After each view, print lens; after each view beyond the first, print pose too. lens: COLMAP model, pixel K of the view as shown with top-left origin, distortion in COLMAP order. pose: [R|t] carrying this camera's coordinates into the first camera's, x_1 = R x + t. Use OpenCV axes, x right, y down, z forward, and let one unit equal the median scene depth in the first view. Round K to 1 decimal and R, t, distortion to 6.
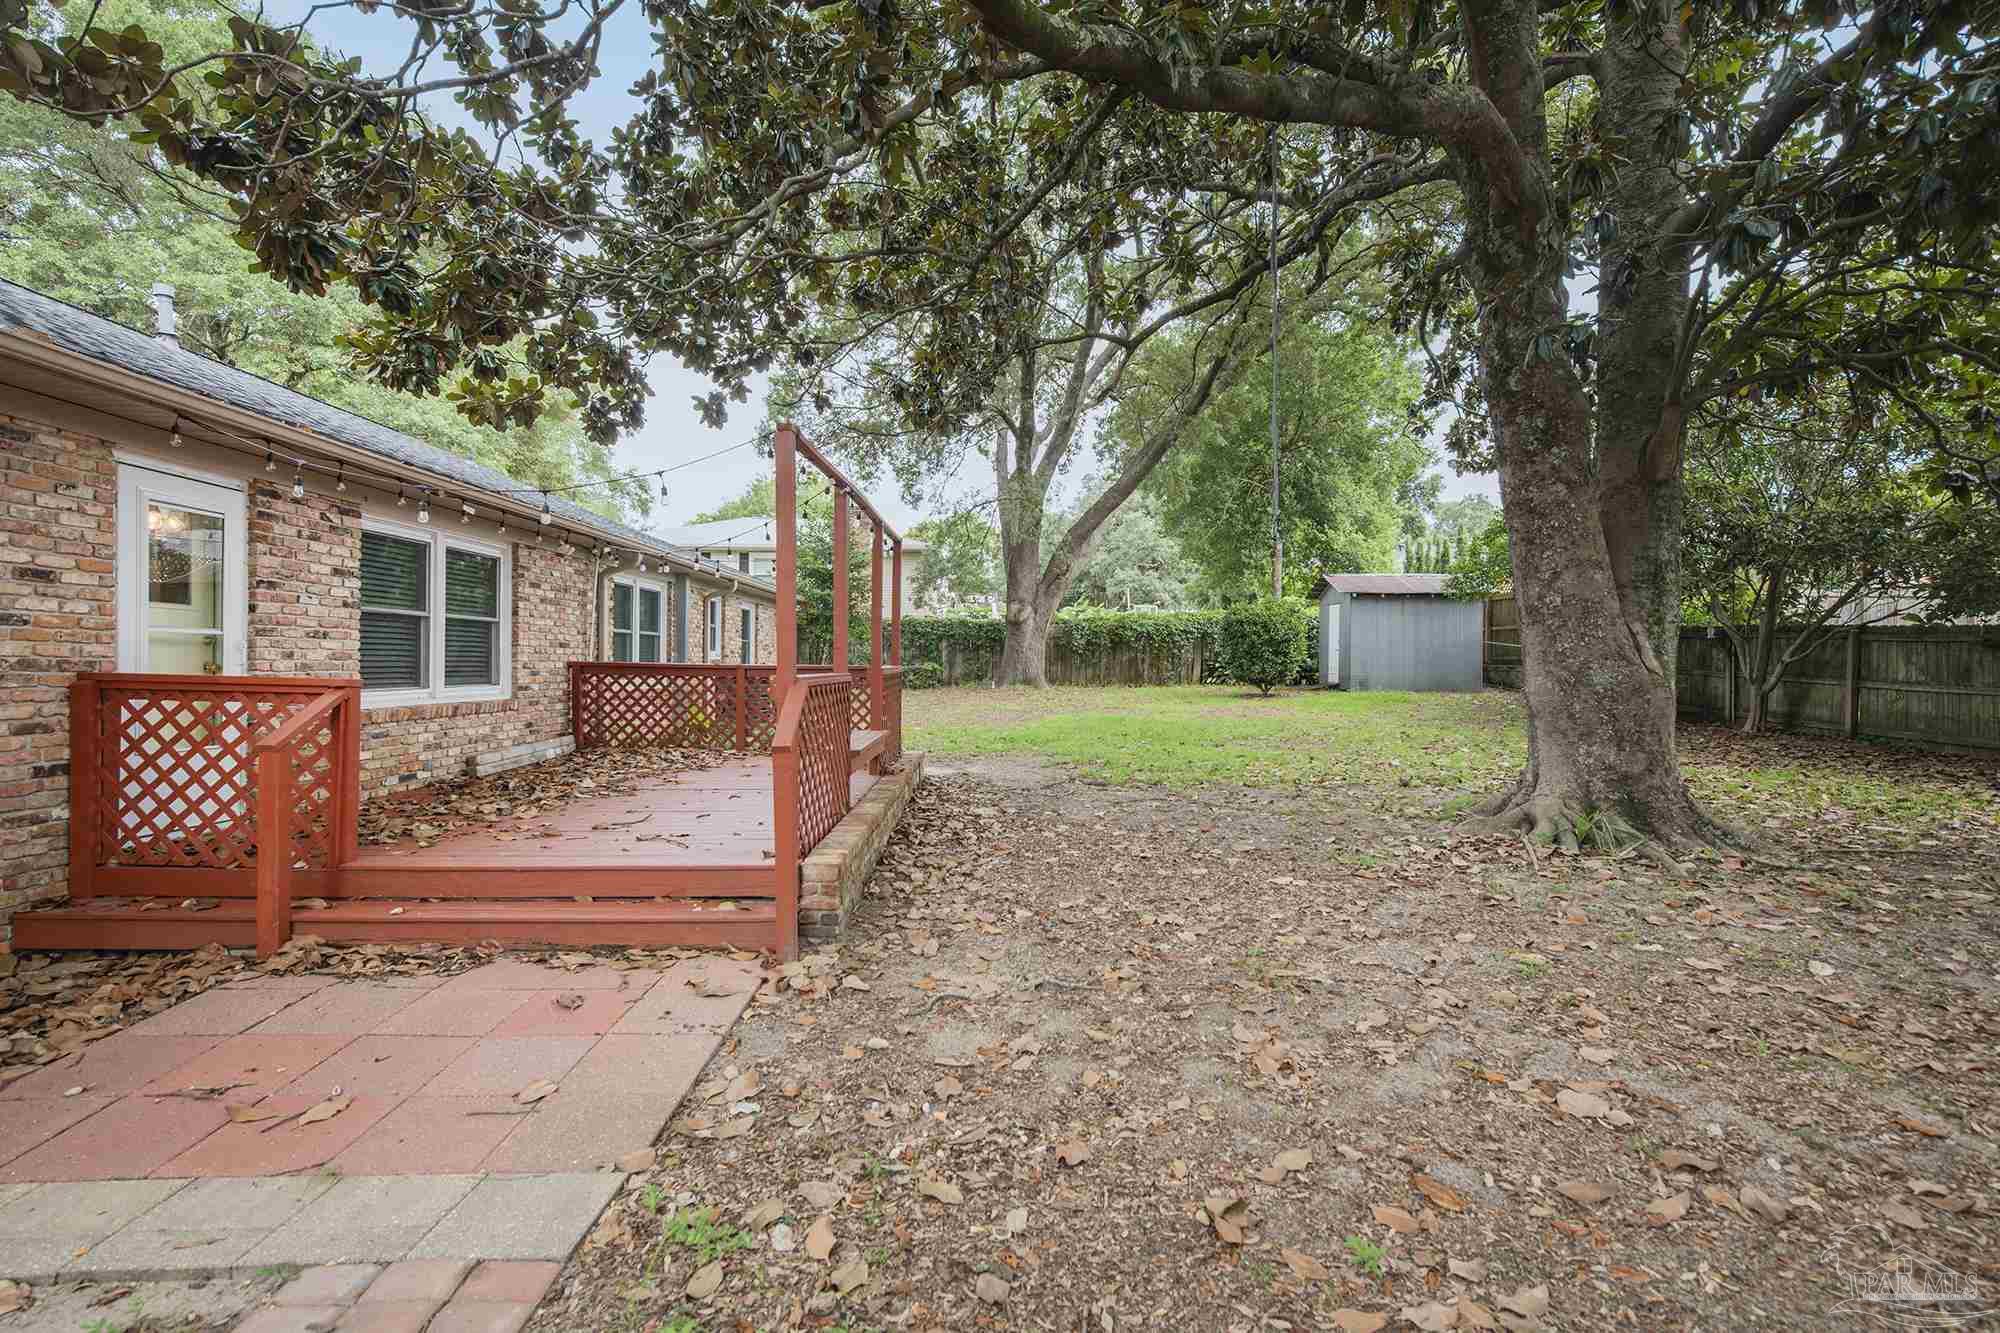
lens RADIAL K [[970.5, 0, 989.0], [0, 970.5, 660.1], [0, 0, 1]] dist [0.025803, -0.000680]
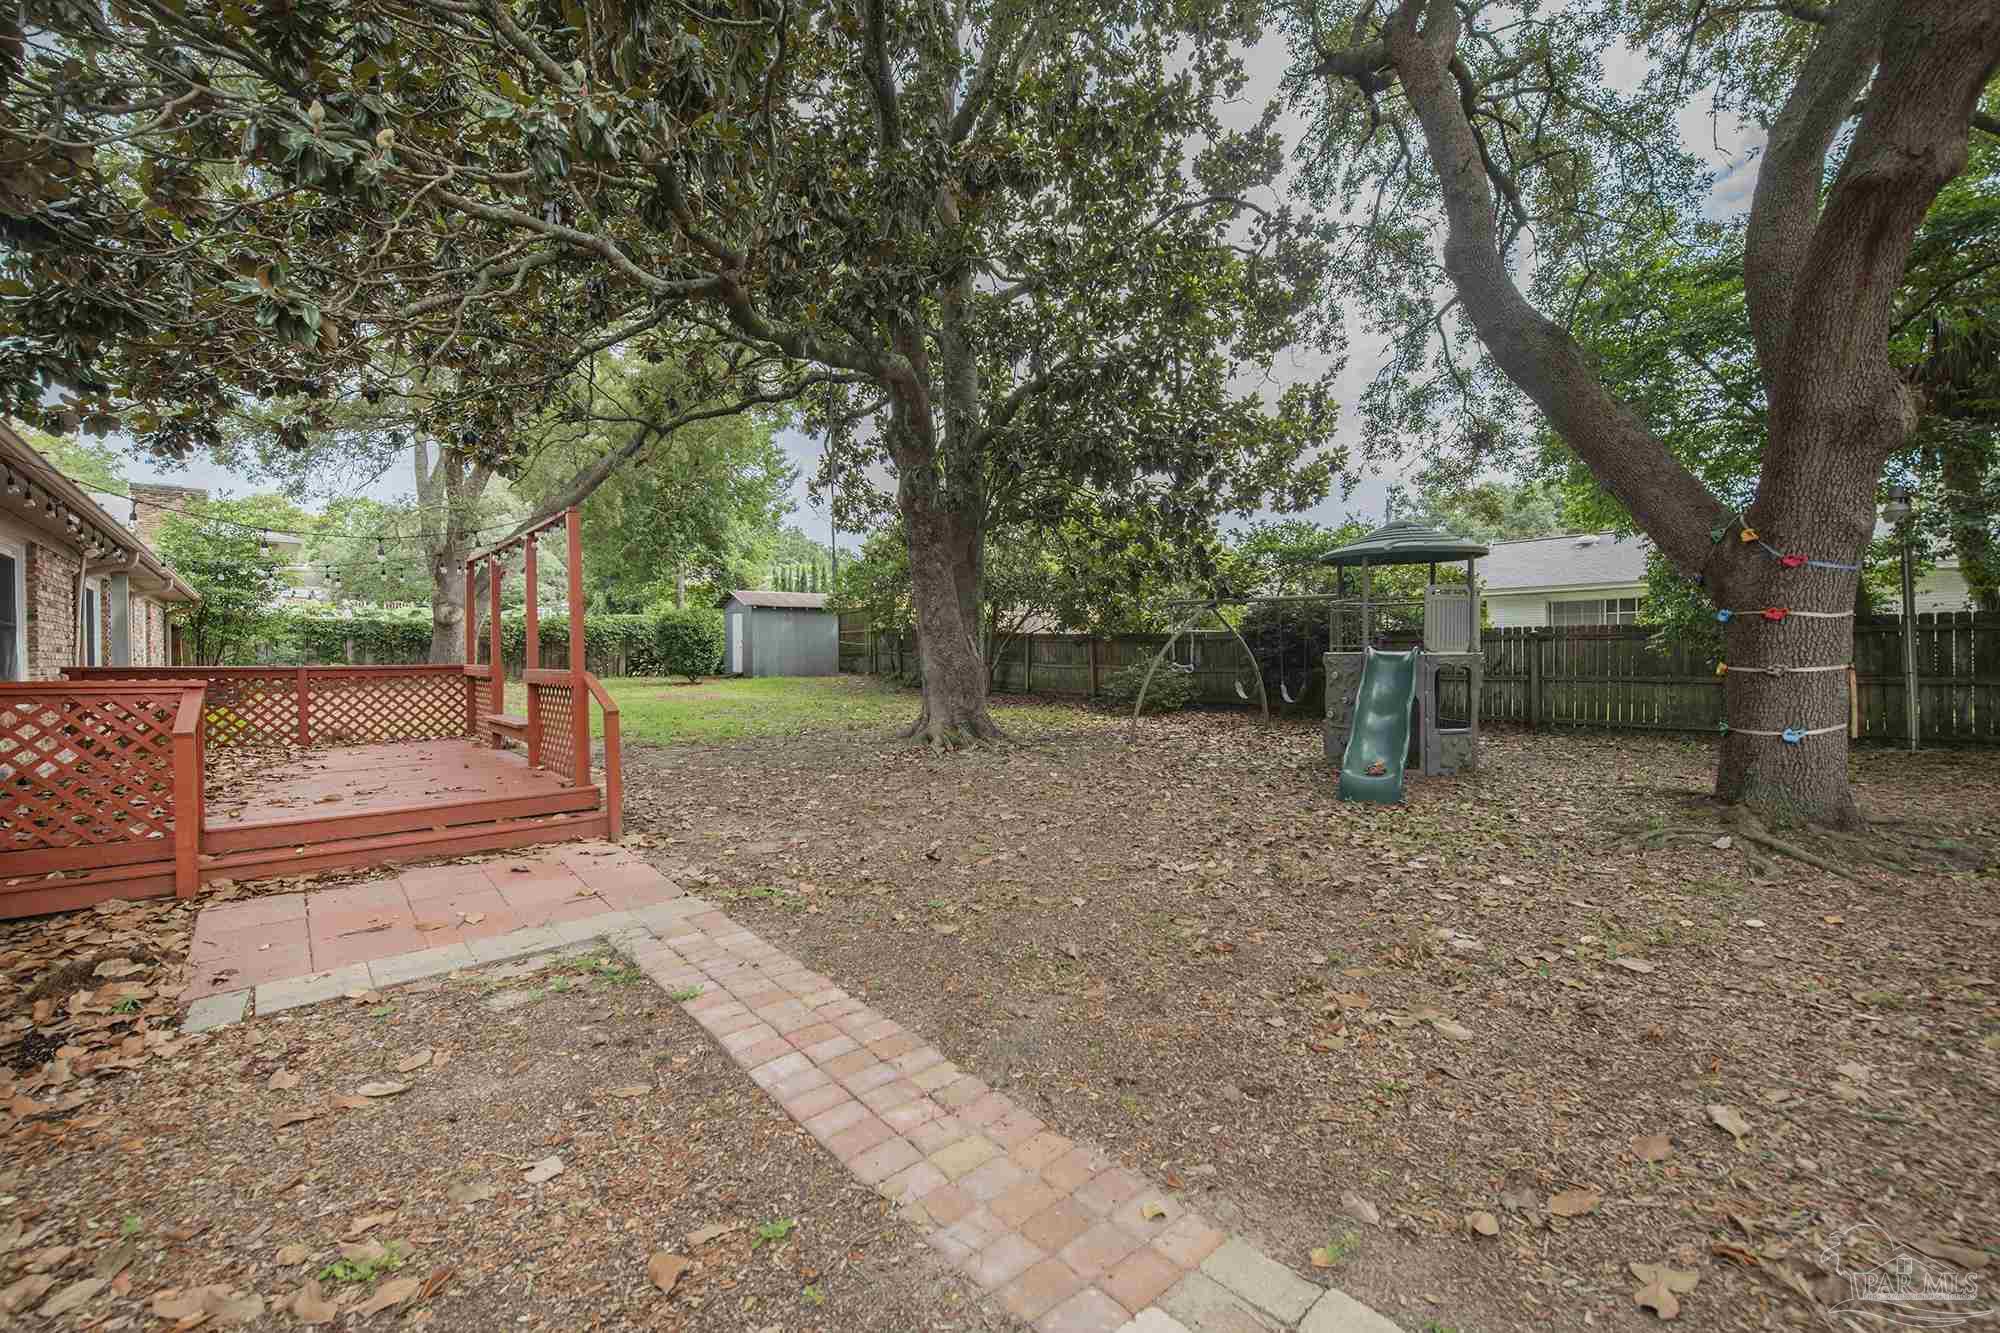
lens RADIAL K [[803.5, 0, 1004.2], [0, 803.5, 658.2], [0, 0, 1]] dist [0.006579, -0.000589]
pose [[0.756486, -0.015768, 0.653820, -0.147543], [0.013430, 0.999873, 0.008575, -0.000962], [-0.653872, 0.002294, 0.756602, -0.116539]]
